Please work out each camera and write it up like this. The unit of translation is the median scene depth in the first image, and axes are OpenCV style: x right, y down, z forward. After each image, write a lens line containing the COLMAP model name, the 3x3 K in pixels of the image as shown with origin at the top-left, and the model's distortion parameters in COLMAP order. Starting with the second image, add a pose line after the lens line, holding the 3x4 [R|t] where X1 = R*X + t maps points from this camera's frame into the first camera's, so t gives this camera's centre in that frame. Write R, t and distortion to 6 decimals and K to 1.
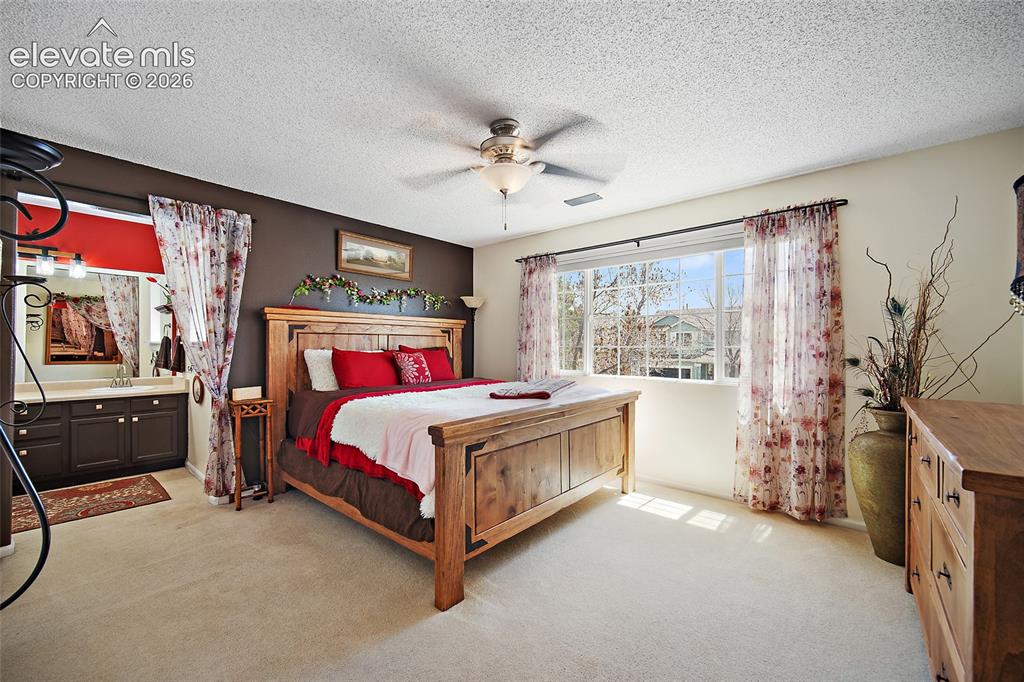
lens RADIAL K [[415.8, 0, 503.4], [0, 415.8, 345.8], [0, 0, 1]] dist [0.001783, -0.001195]
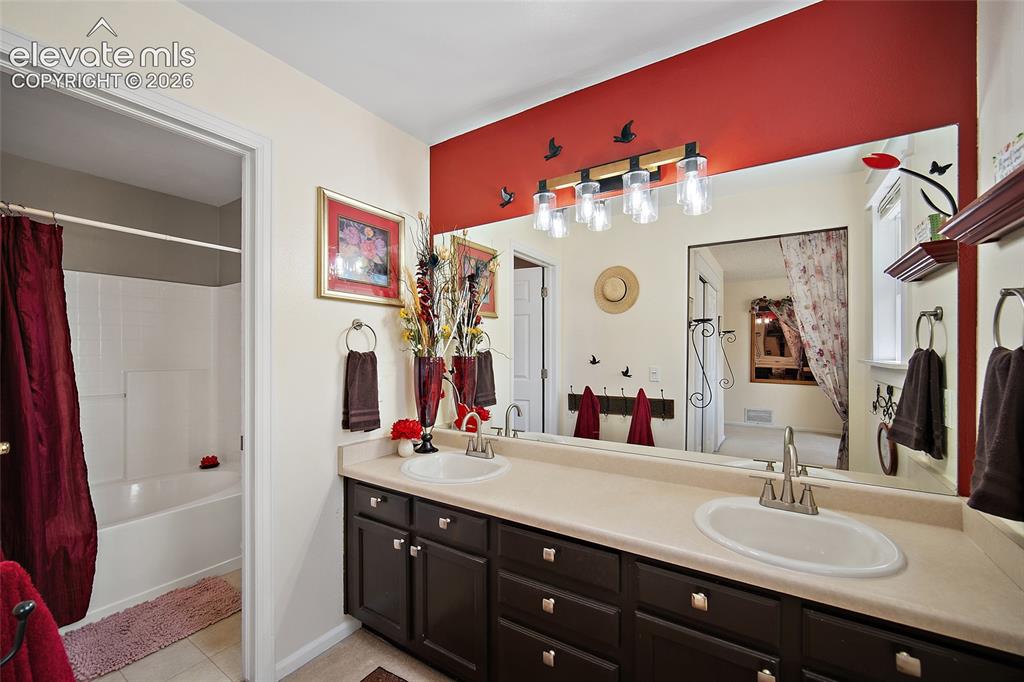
lens RADIAL K [[415.8, 0, 518.7], [0, 415.8, 351.2], [0, 0, 1]] dist [0.001783, -0.001195]
pose [[0.170155, -0.006277, -0.985397, -0.725158], [-0.001348, 0.999977, -0.006602, -0.024859], [0.985416, 0.002452, 0.170143, 0.842866]]
